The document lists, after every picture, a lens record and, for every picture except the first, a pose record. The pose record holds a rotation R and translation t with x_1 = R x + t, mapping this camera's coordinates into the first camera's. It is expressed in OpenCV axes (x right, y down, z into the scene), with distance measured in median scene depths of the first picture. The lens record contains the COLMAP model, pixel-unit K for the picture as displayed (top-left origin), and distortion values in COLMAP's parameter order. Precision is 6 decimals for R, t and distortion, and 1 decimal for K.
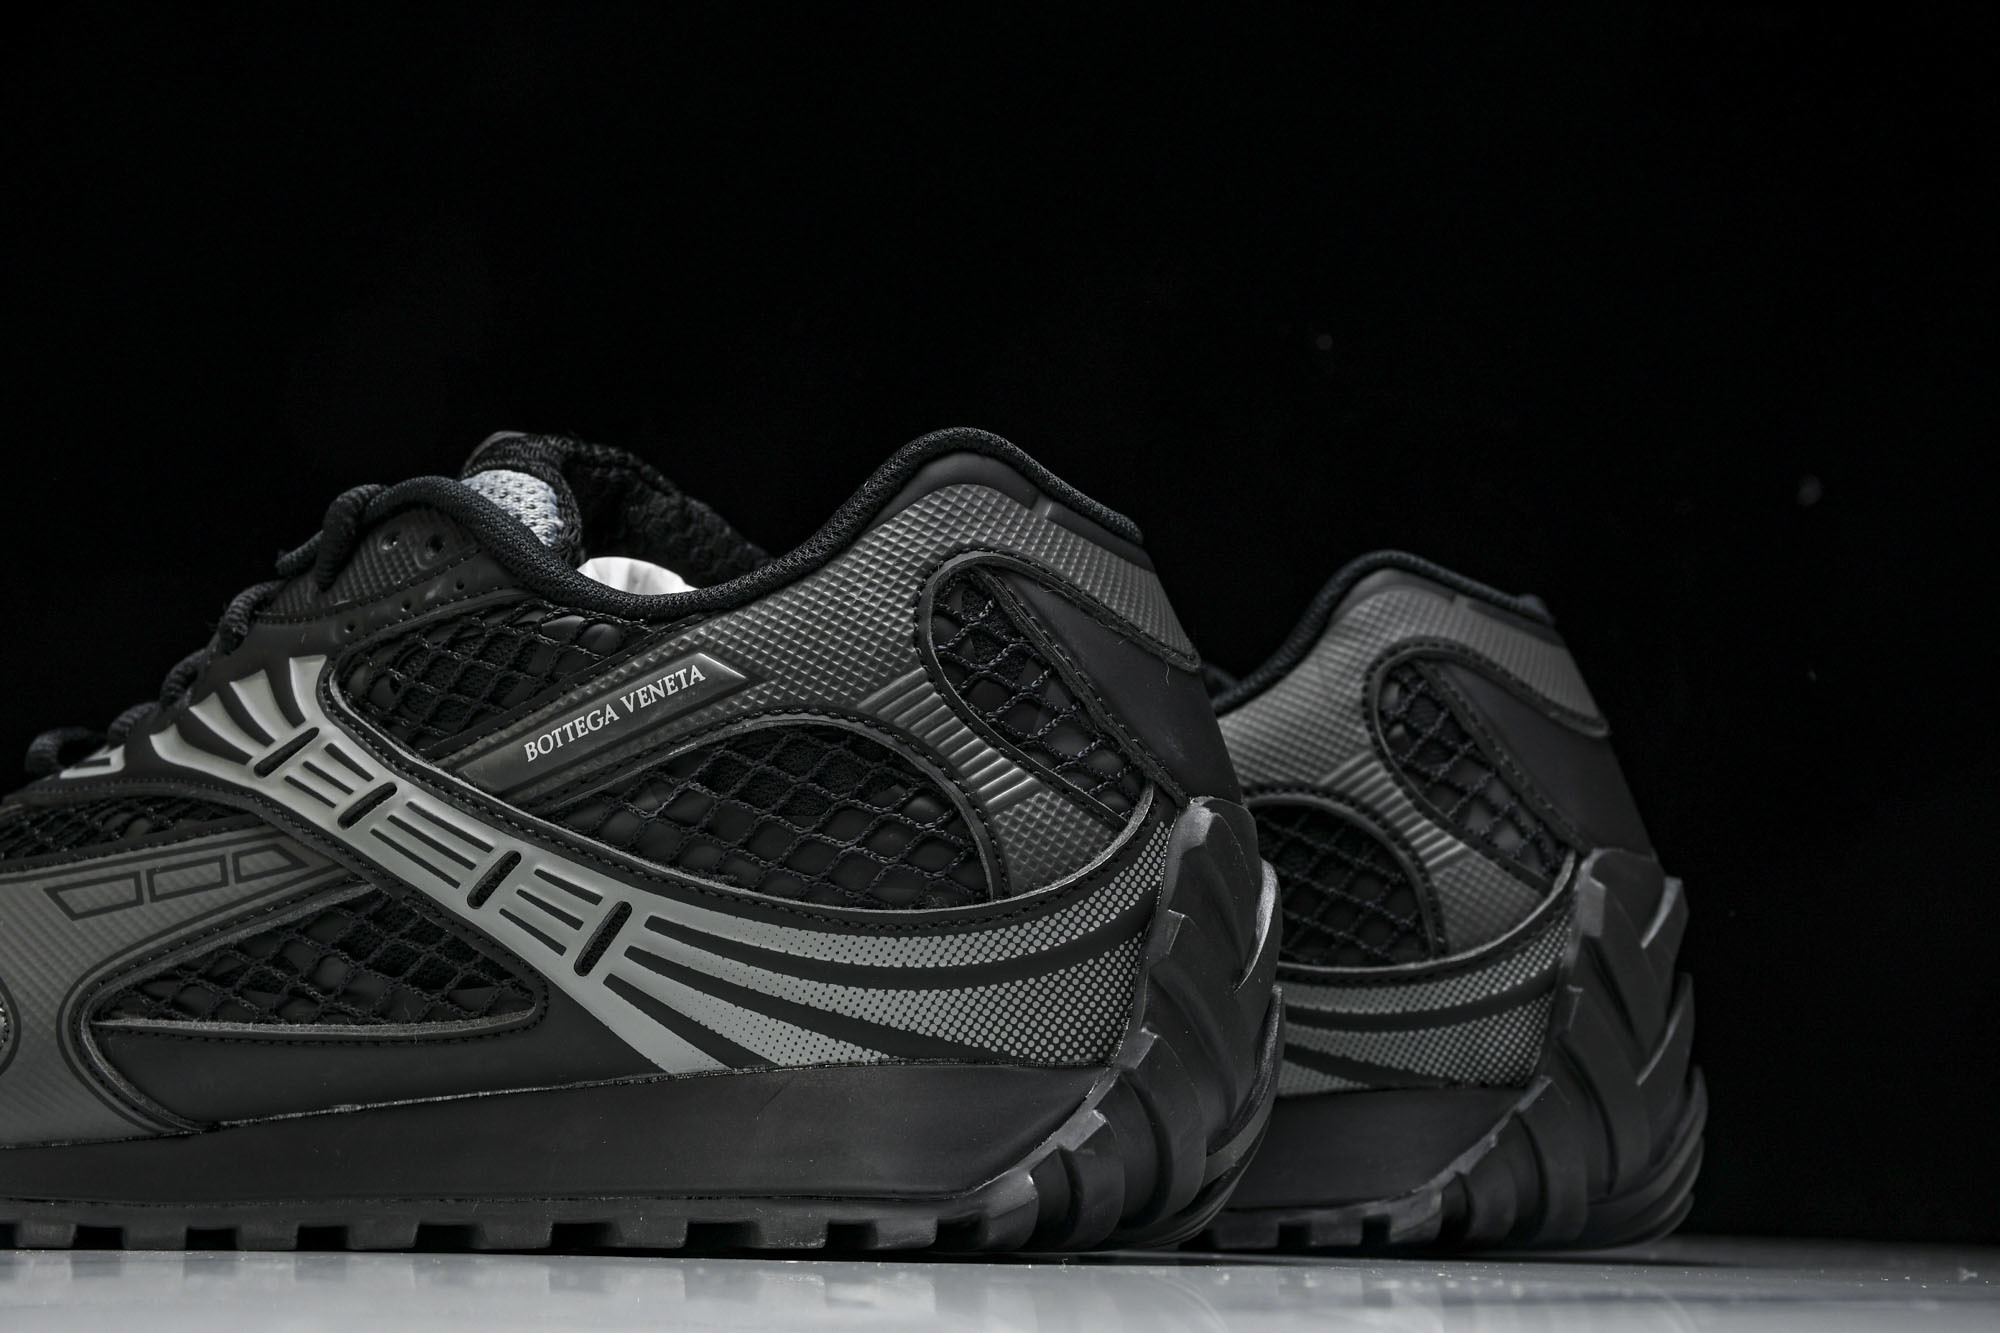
lens RADIAL K [[3412.1, 0, 1003.1], [0, 3412.1, 657.2], [0, 0, 1]] dist [0.162458, 0.000000]
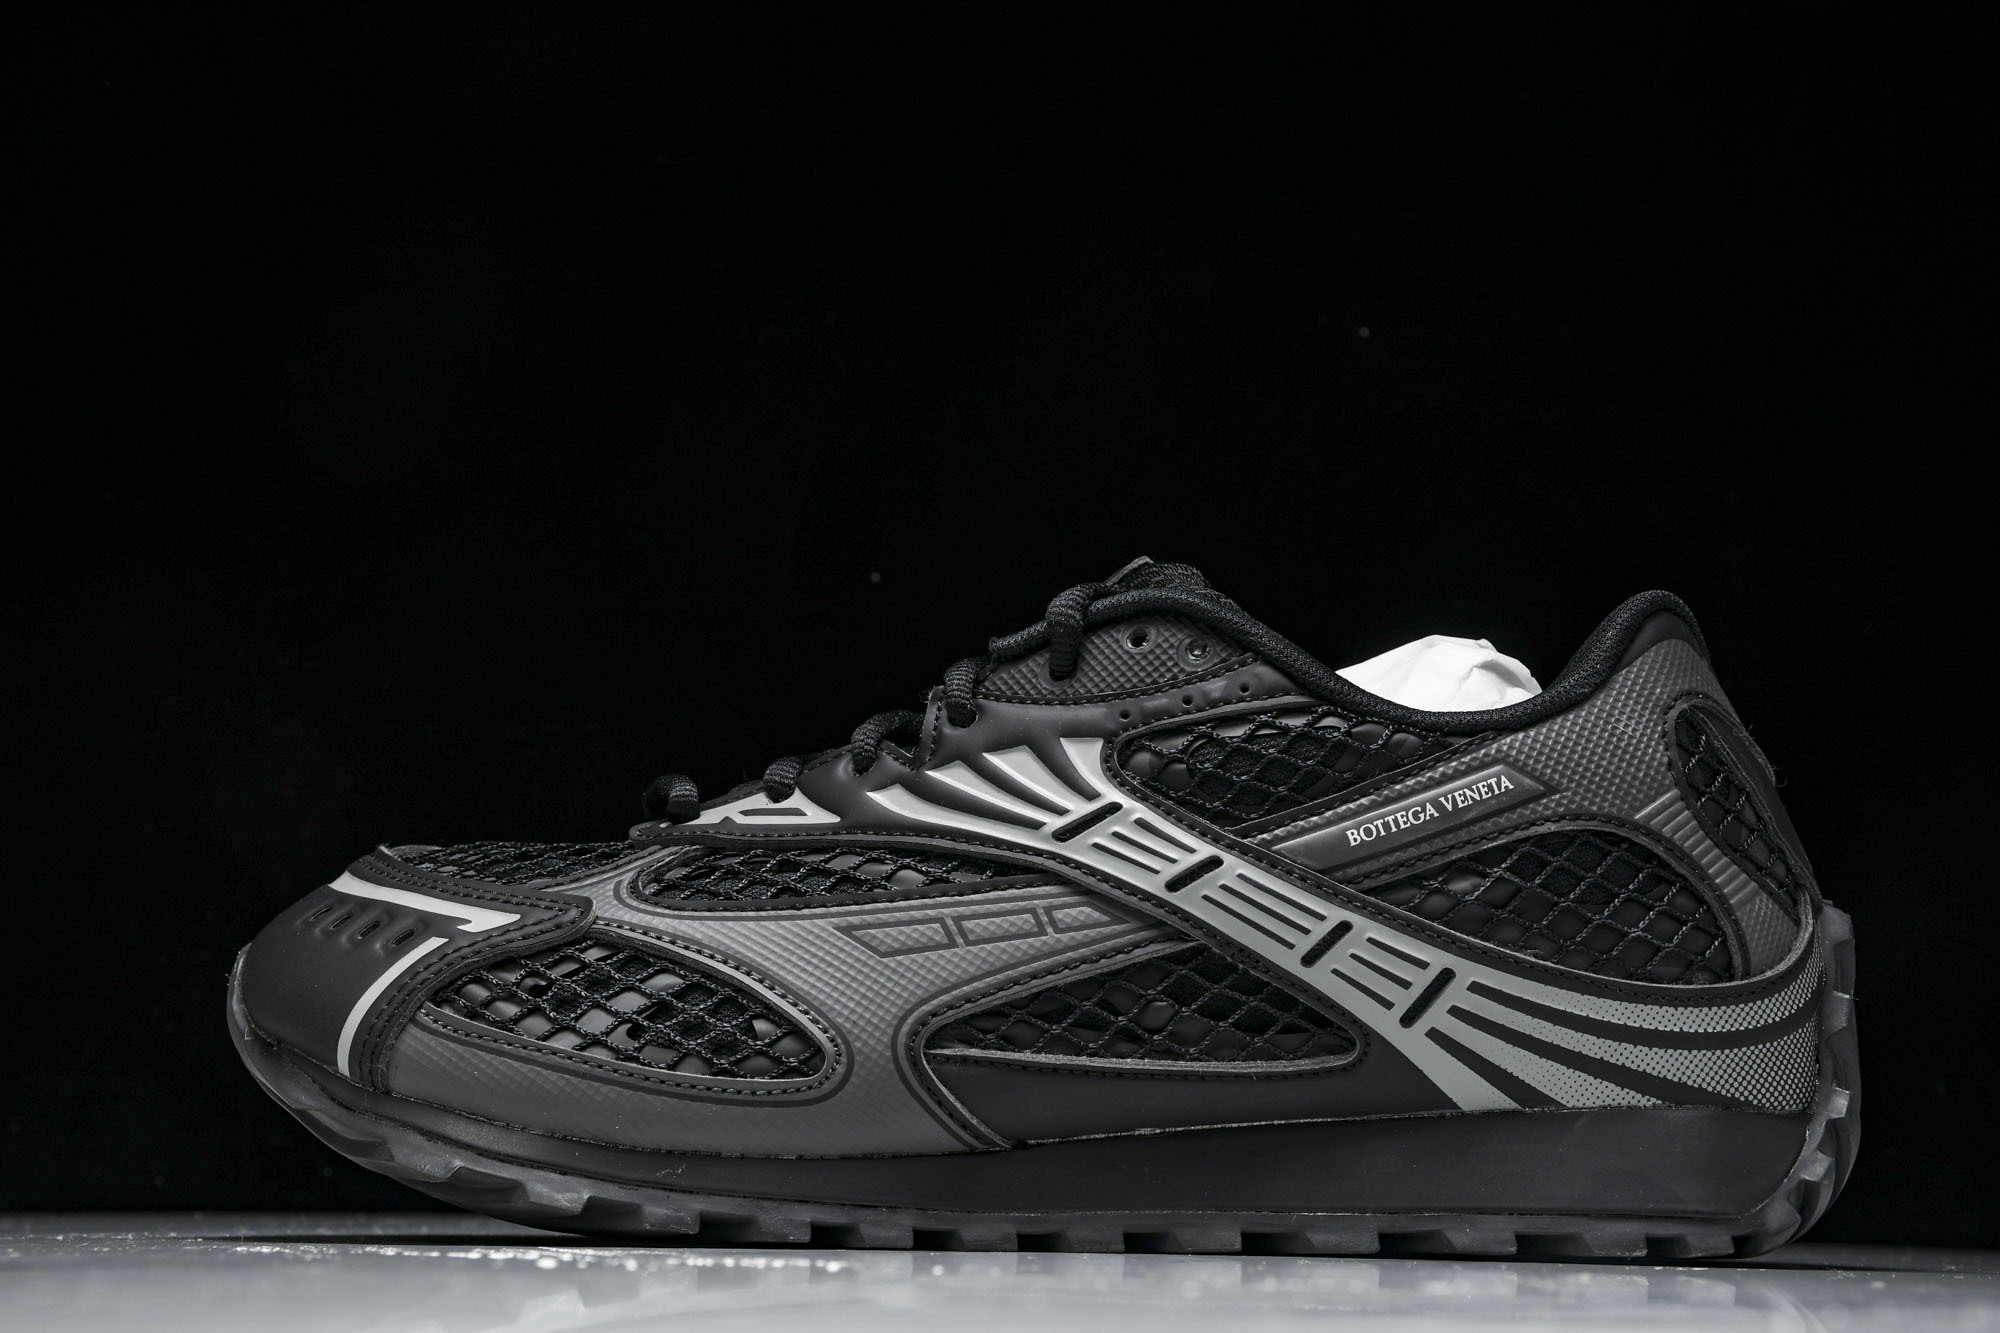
lens RADIAL K [[3412.1, 0, 985.9], [0, 3412.1, 660.7], [0, 0, 1]] dist [0.162458, 0.000000]
pose [[0.908019, 0.065964, 0.413702, -0.749709], [-0.070150, 0.997523, -0.005083, -0.018896], [-0.413013, -0.024406, 0.910398, -0.032151]]
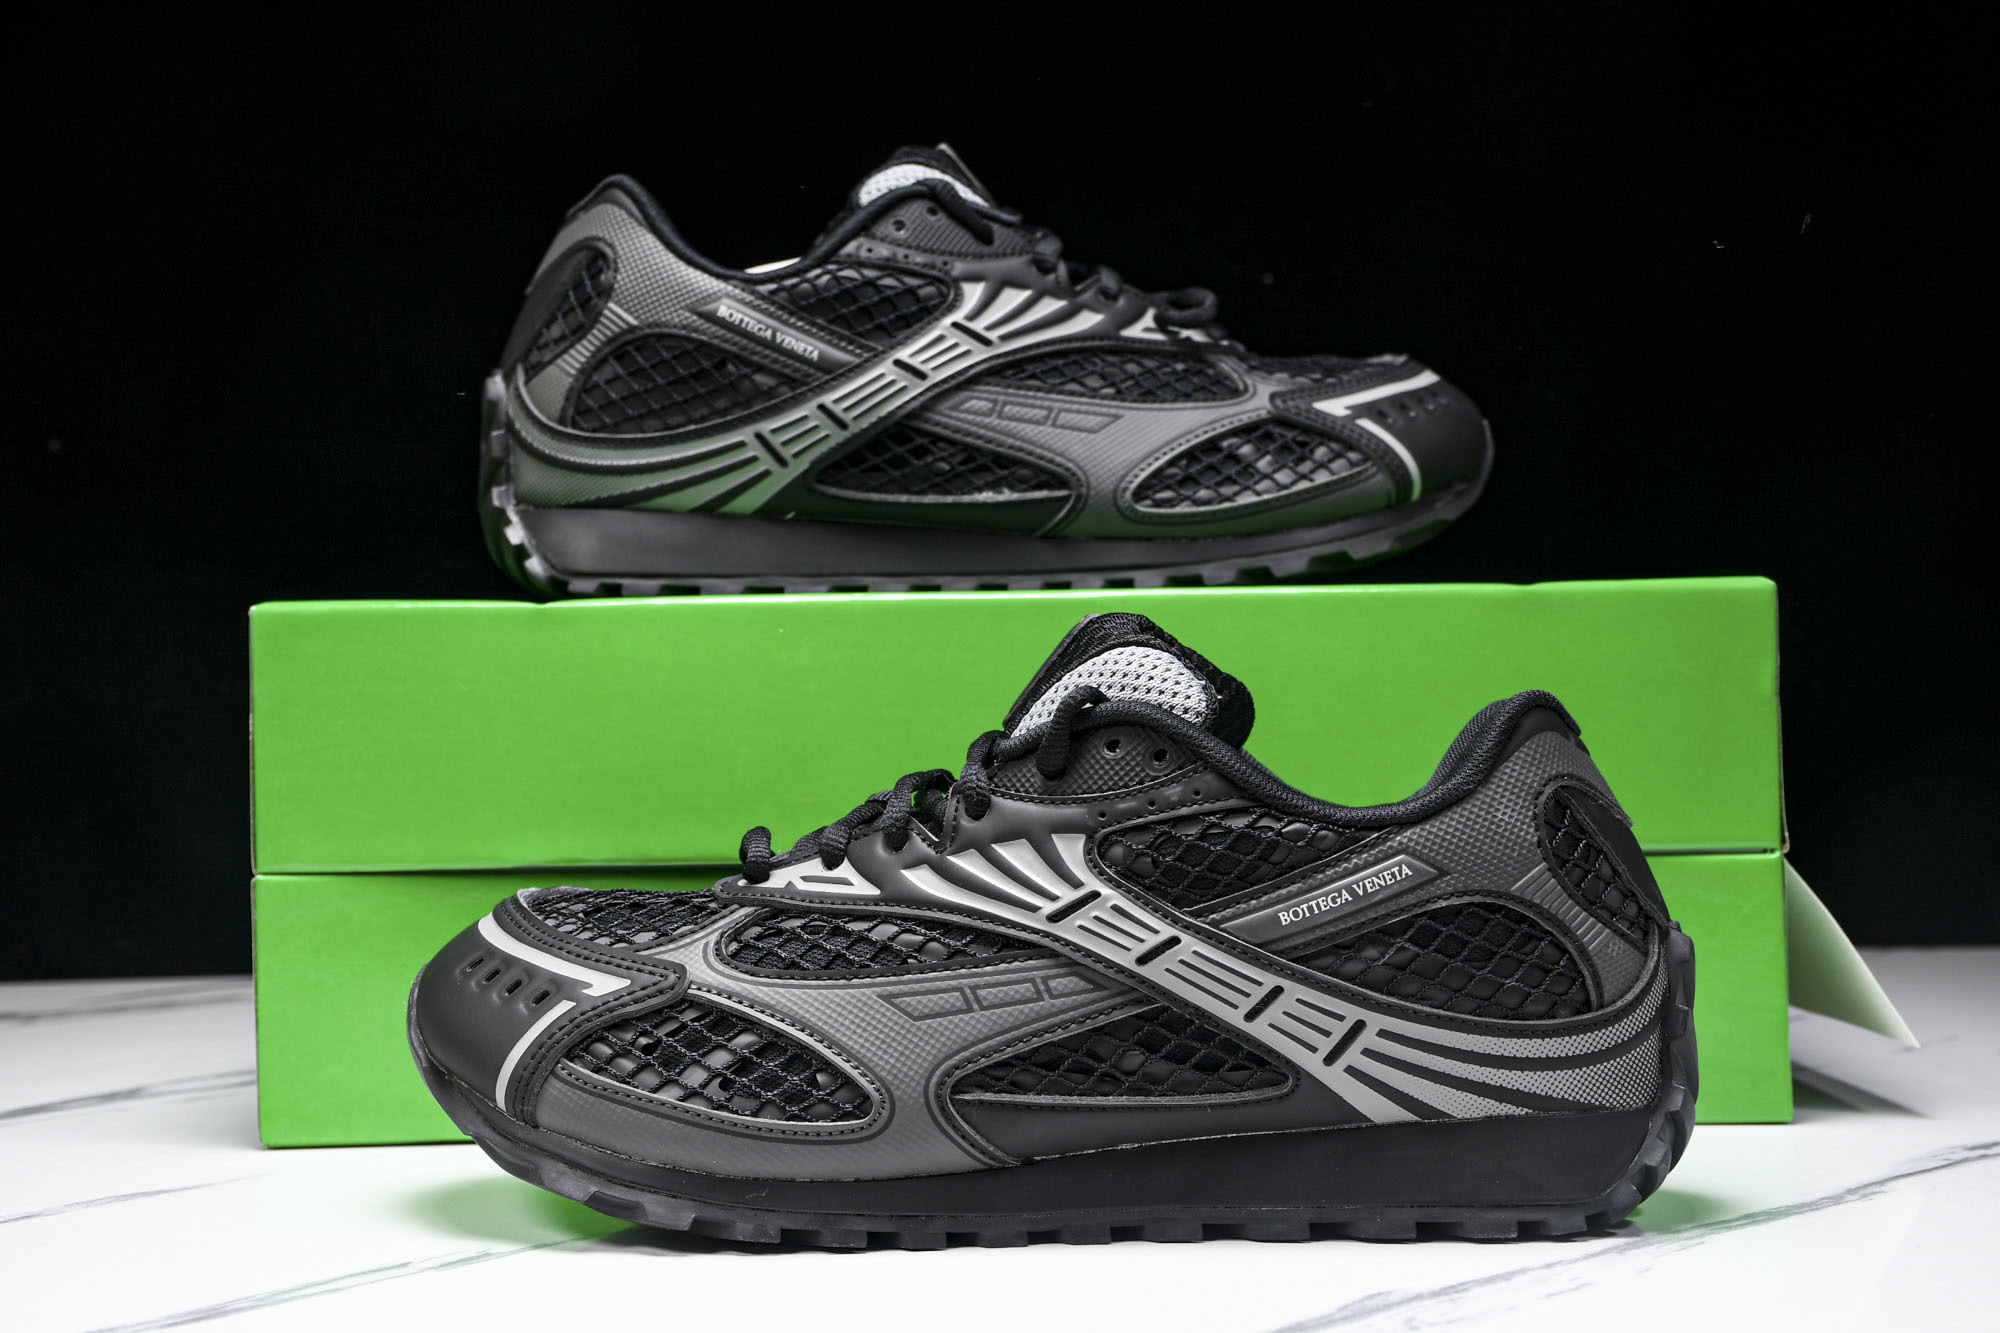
lens RADIAL K [[3412.1, 0, 957.1], [0, 3412.1, 582.6], [0, 0, 1]] dist [0.162458, 0.000000]
pose [[0.923895, -0.034023, 0.381132, -0.837538], [-0.034110, 0.984751, 0.170592, -0.368960], [-0.381124, -0.170609, 0.908646, -0.288250]]
